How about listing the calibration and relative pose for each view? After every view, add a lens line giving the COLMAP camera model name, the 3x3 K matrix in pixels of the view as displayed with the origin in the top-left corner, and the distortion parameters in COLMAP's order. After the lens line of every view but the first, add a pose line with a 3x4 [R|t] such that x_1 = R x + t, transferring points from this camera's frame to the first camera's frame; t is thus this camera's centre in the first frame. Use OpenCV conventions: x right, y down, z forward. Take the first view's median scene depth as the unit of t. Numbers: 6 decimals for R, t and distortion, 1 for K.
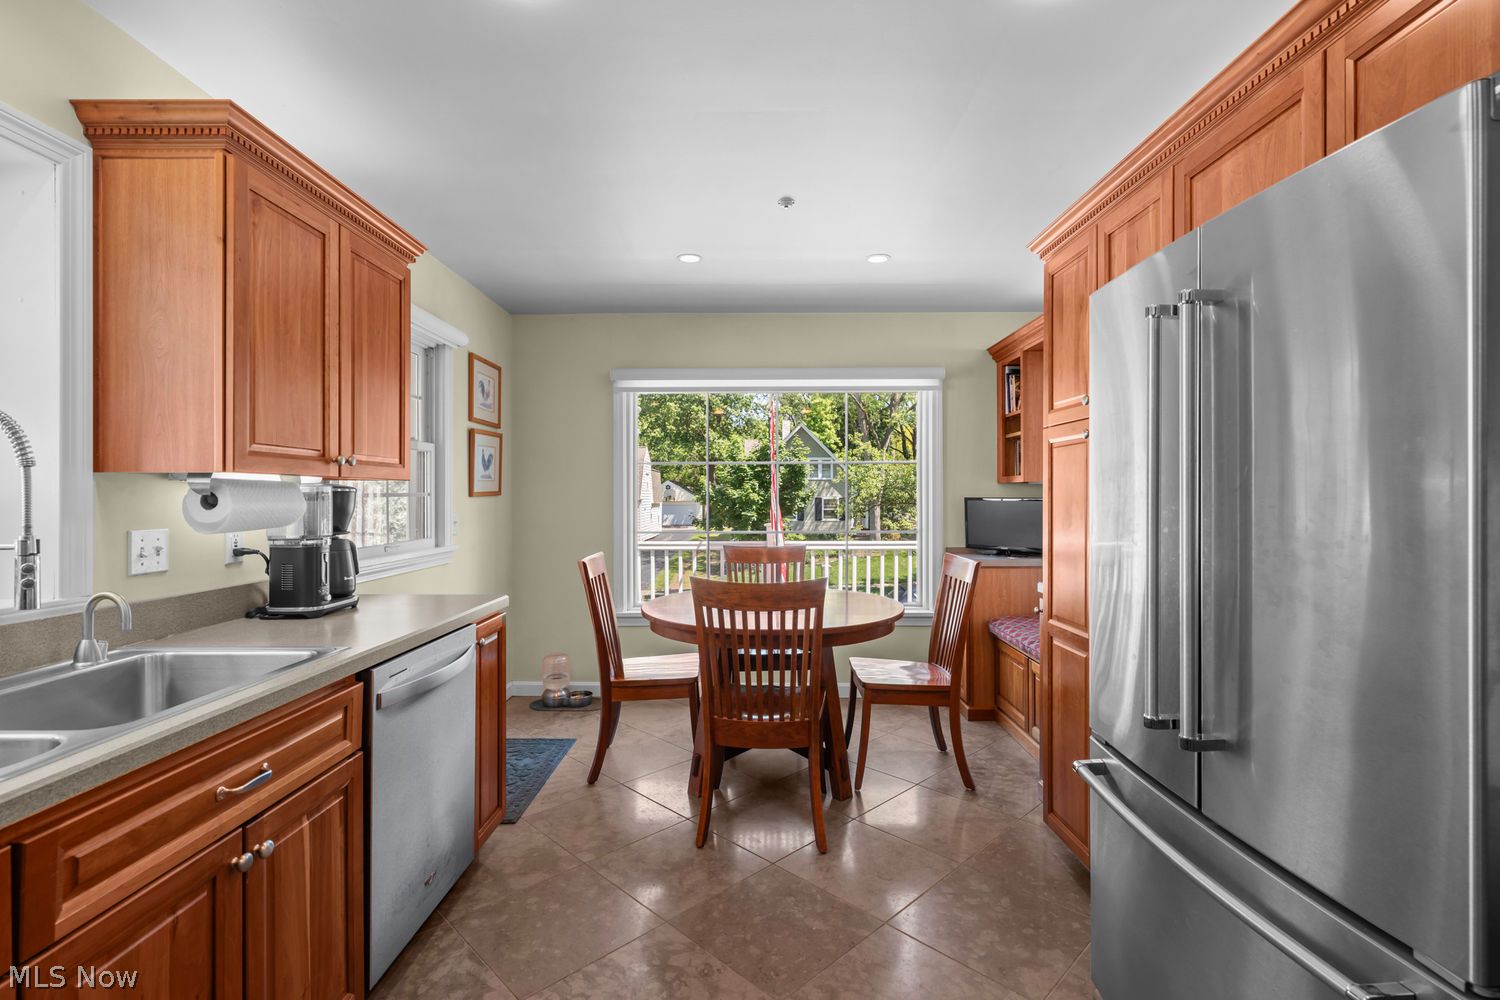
lens RADIAL K [[688.9, 0, 751.6], [0, 688.9, 495.5], [0, 0, 1]] dist [-0.000602, 0.000341]
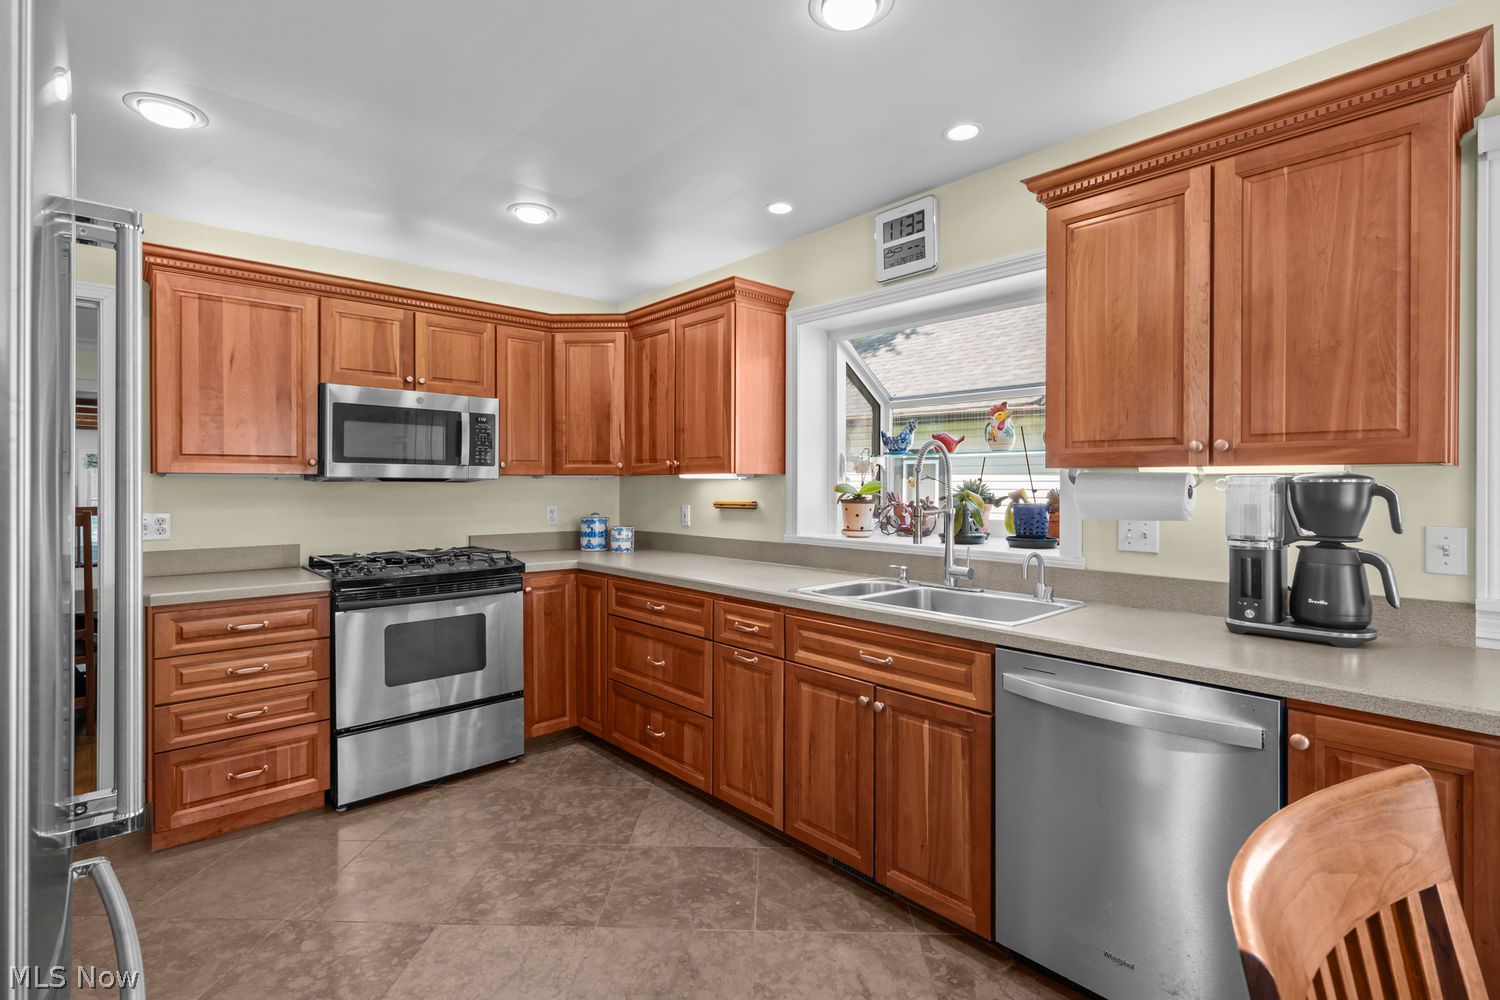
lens RADIAL K [[696.1, 0, 752.9], [0, 696.1, 484.5], [0, 0, 1]] dist [0.003267, 0.000431]
pose [[-0.726832, -0.000632, -0.686815, 0.326609], [-0.002137, 0.999997, 0.001341, -0.003380], [0.686812, 0.002443, -0.726831, 1.037328]]
